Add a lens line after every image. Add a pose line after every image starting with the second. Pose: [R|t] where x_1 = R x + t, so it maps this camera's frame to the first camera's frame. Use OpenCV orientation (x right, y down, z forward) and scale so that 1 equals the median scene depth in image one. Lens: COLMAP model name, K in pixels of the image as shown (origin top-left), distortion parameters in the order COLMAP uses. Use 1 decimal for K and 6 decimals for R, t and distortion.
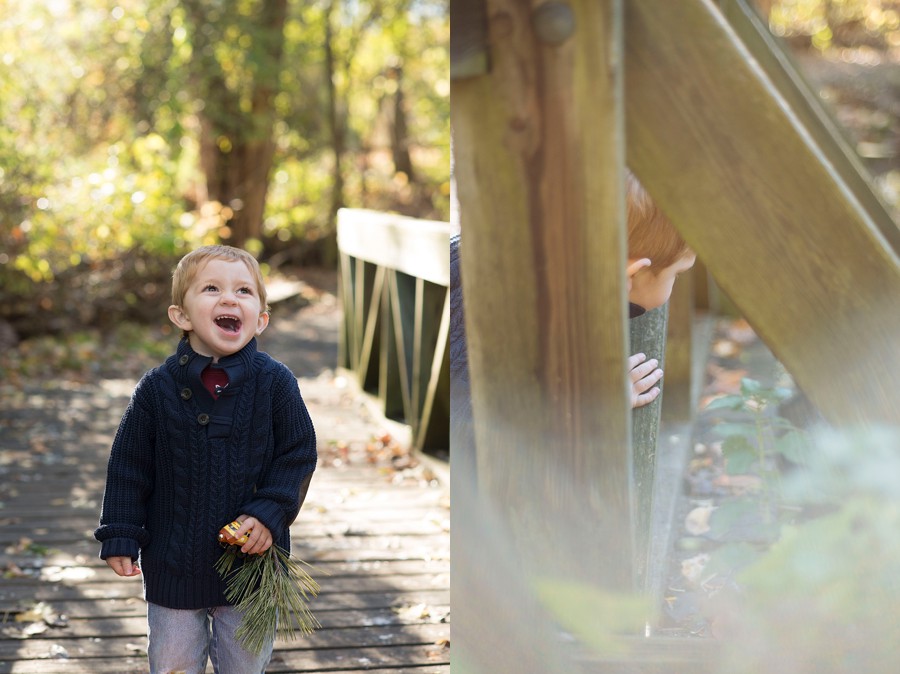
lens RADIAL K [[2227.1, 0, 450.2], [0, 2227.1, 336.8], [0, 0, 1]] dist [0.429234, 0.000000]
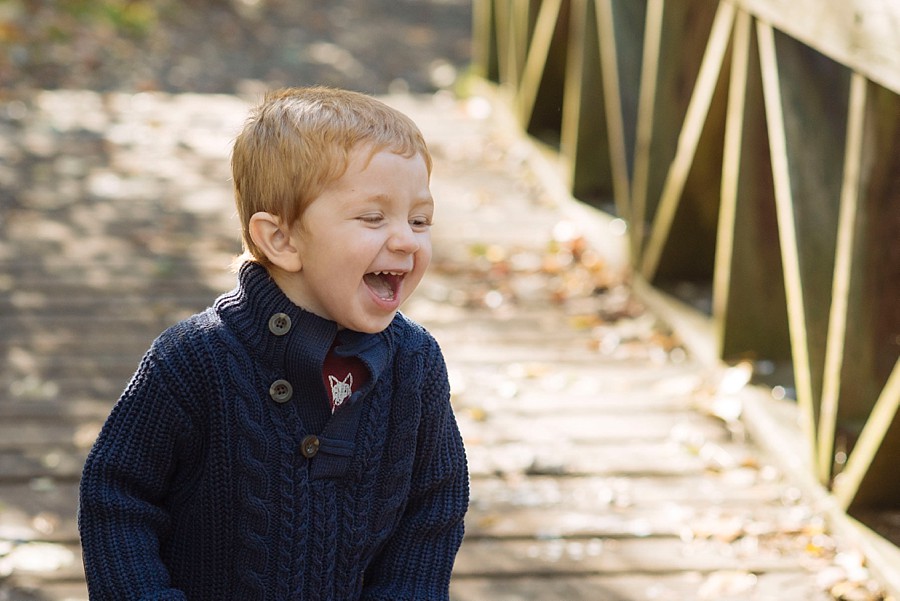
lens RADIAL K [[1821.2, 0, 449.8], [0, 1821.2, 300.7], [0, 0, 1]] dist [-0.029123, 0.000000]
pose [[0.992197, -0.011015, 0.124196, -0.117364], [-0.045243, 0.896394, 0.440944, -0.139819], [-0.116185, -0.443122, 0.888900, 0.612386]]
